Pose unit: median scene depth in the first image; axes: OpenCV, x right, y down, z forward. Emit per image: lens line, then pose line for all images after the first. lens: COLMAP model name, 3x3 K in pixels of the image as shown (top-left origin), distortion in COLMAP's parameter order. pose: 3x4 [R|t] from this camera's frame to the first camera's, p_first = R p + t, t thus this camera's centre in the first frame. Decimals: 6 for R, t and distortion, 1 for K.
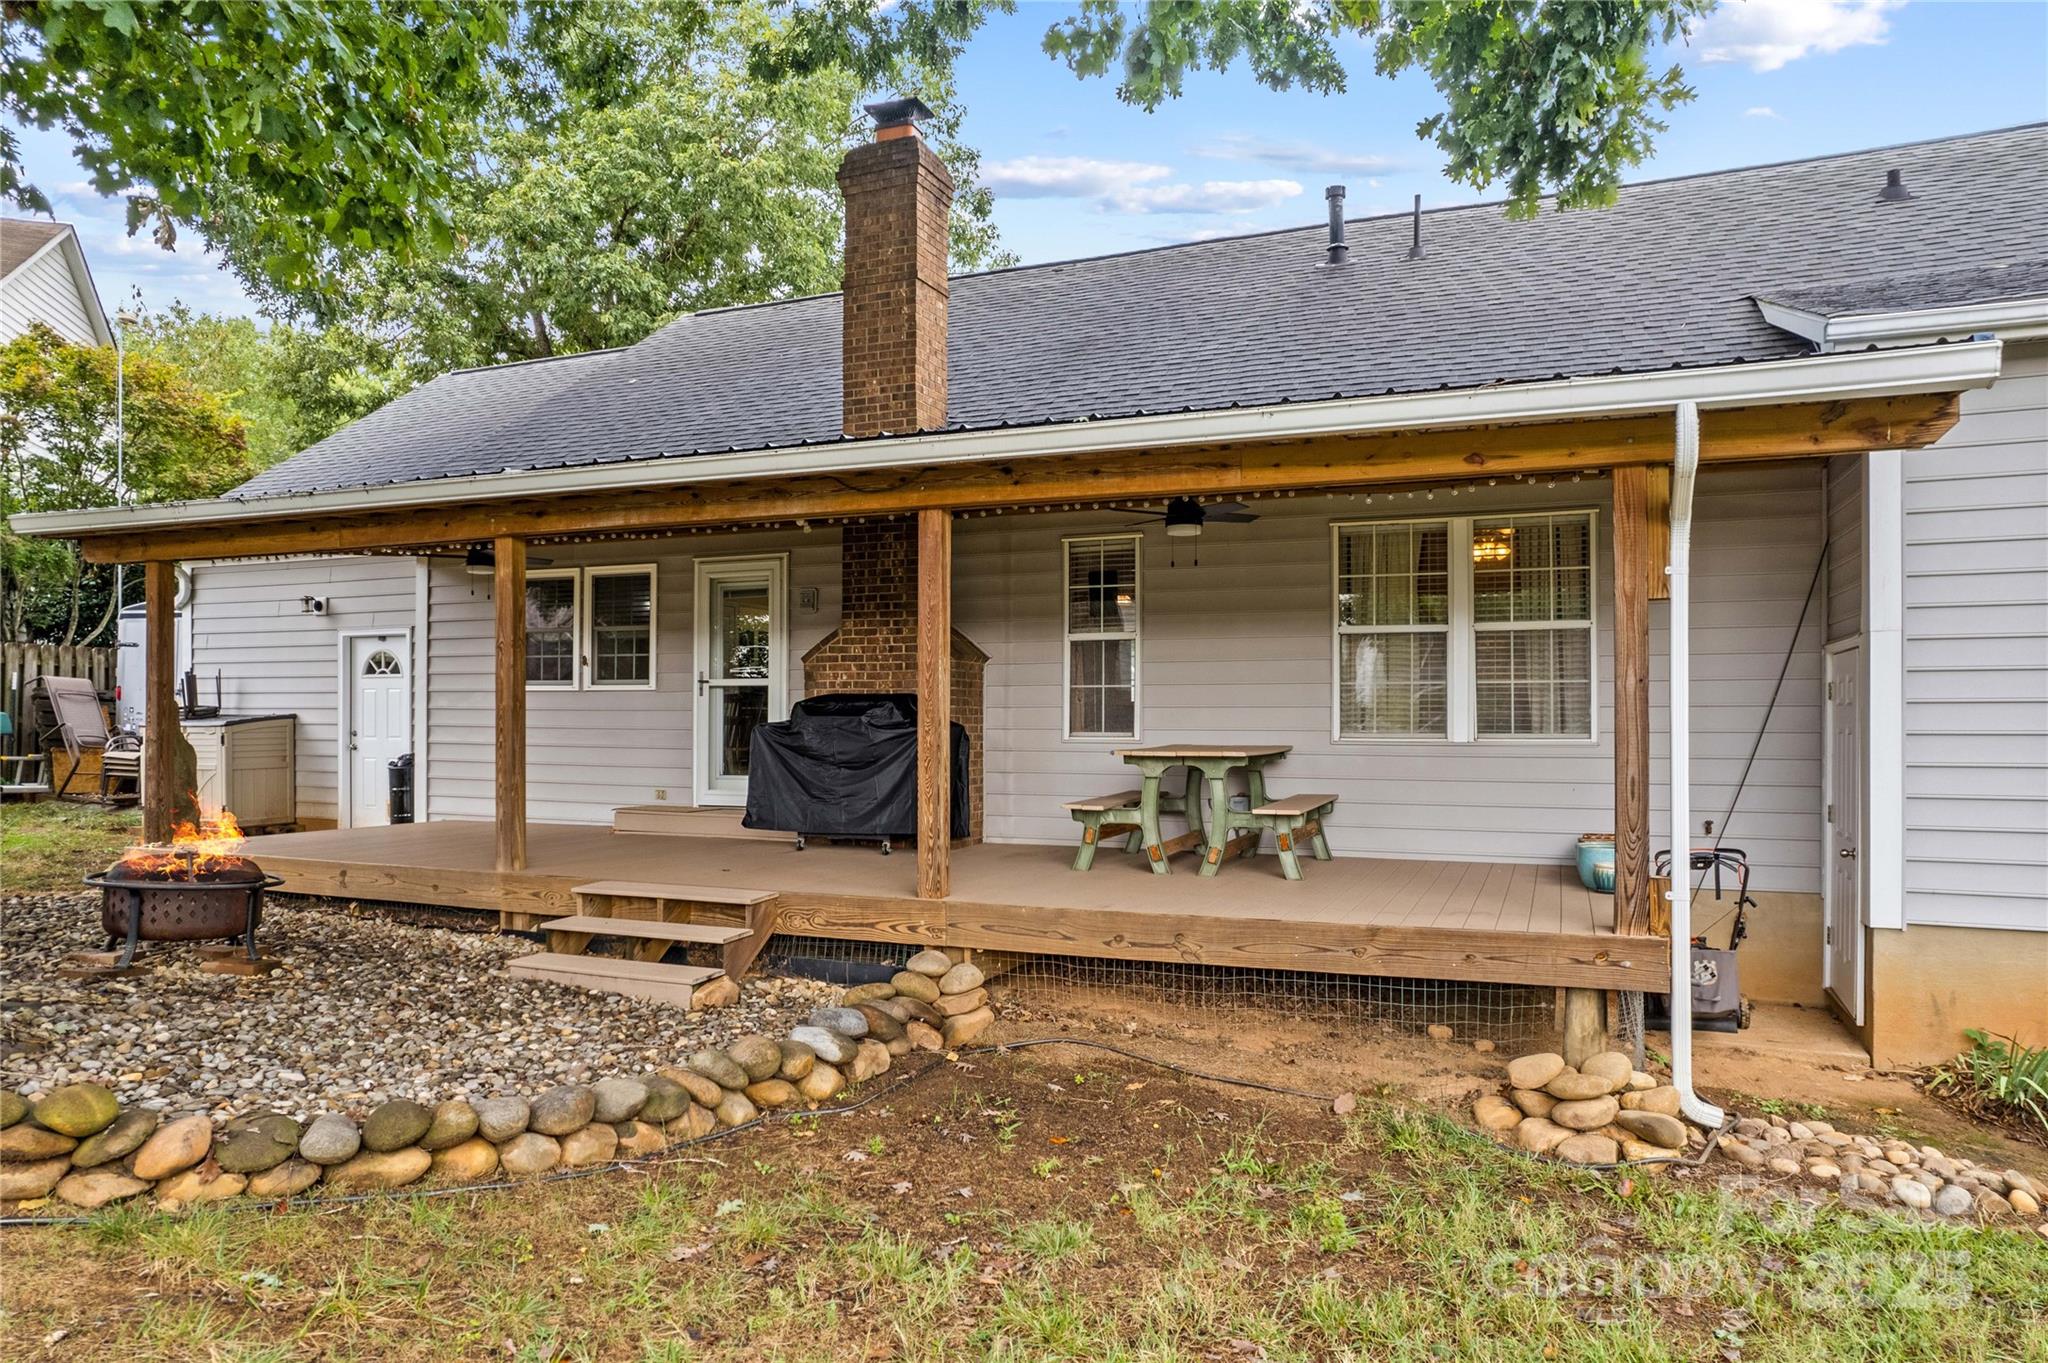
lens RADIAL K [[1372.8, 0, 1024.0], [0, 1372.8, 681.5], [0, 0, 1]] dist [-0.061853, 0.081698]
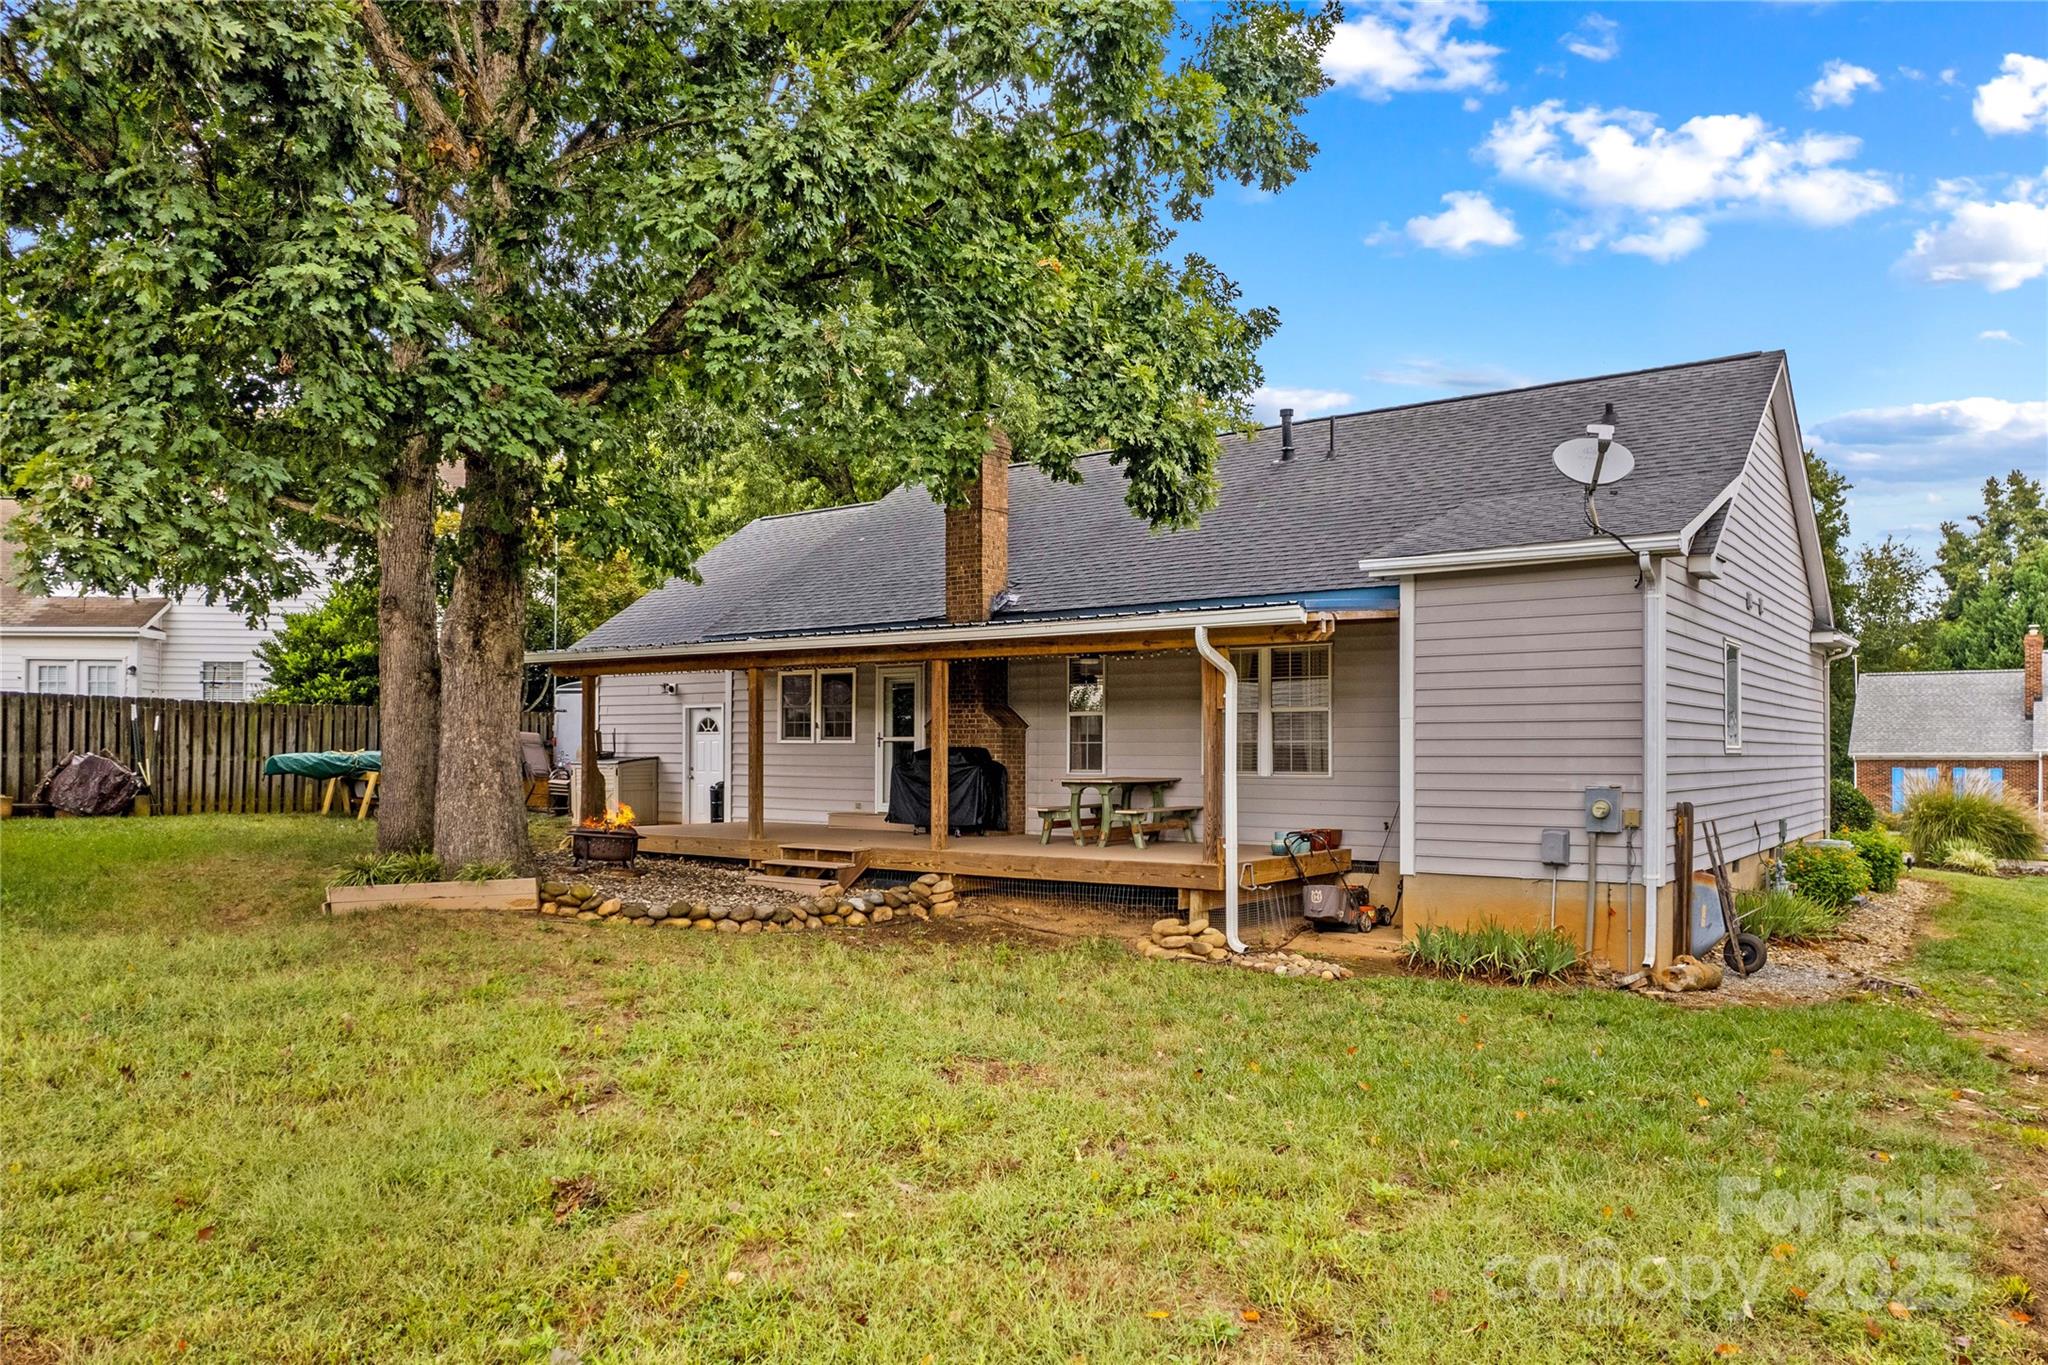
lens RADIAL K [[1342.2, 0, 1024.0], [0, 1342.2, 682.5], [0, 0, 1]] dist [-0.002300, -0.000164]
pose [[0.972774, -0.009777, -0.231550, 0.381937], [0.003108, 0.999570, -0.029149, -0.024049], [0.231736, 0.027635, 0.972386, -0.672624]]
